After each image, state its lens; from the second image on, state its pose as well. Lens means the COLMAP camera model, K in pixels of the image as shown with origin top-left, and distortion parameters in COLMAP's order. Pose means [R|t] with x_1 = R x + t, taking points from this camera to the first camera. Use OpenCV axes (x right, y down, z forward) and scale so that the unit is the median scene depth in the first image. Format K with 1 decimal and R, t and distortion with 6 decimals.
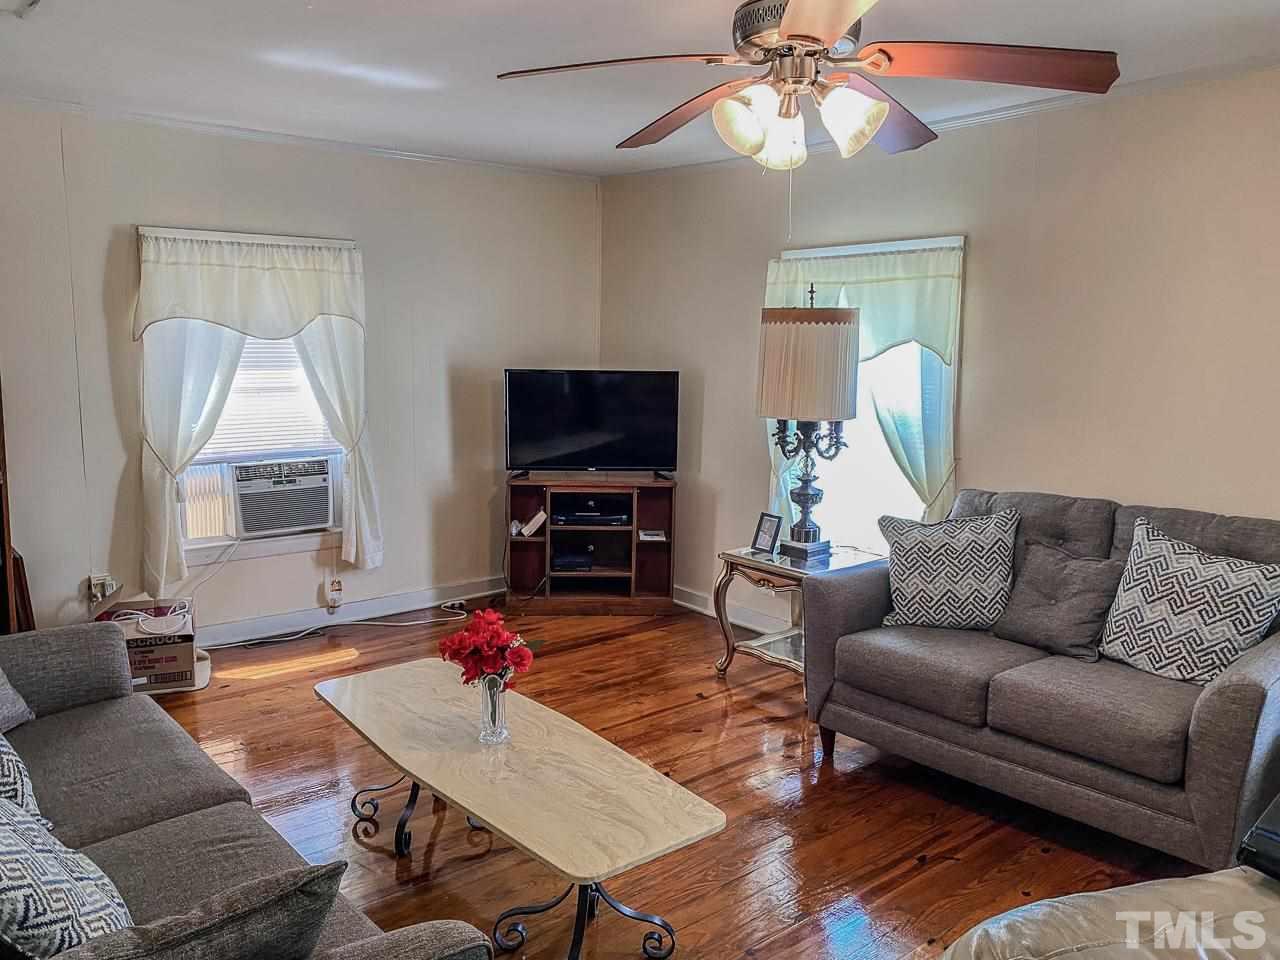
lens RADIAL K [[1006.3, 0, 652.9], [0, 1006.3, 479.5], [0, 0, 1]] dist [0.035115, -0.037584]
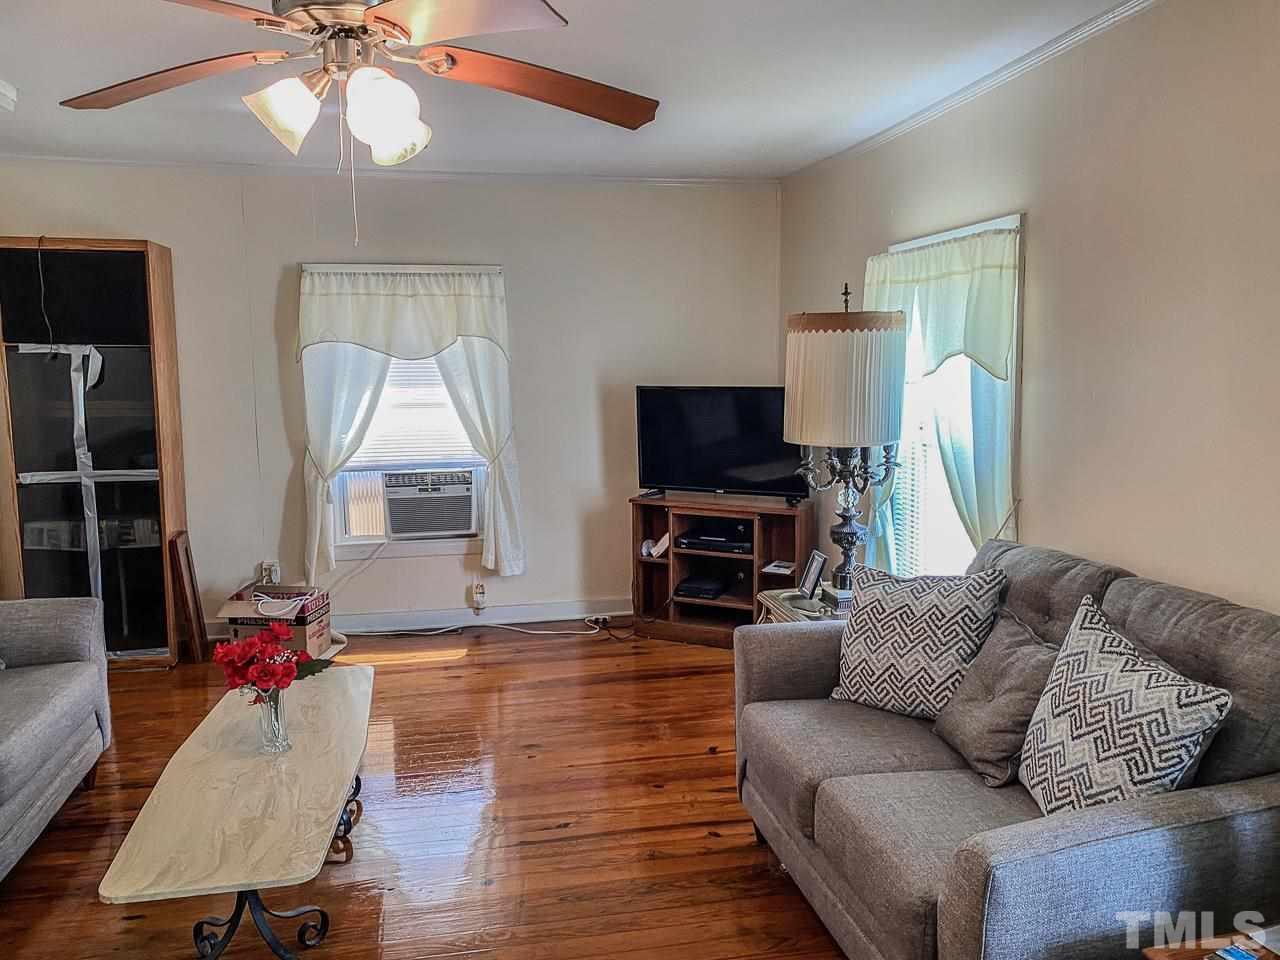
lens RADIAL K [[1006.3, 0, 641.3], [0, 1006.3, 480.5], [0, 0, 1]] dist [0.035115, -0.037584]
pose [[0.879214, 0.042612, -0.474517, 0.375392], [-0.049610, 0.998766, -0.002230, -0.017520], [0.473837, 0.025502, 0.880243, 0.159414]]
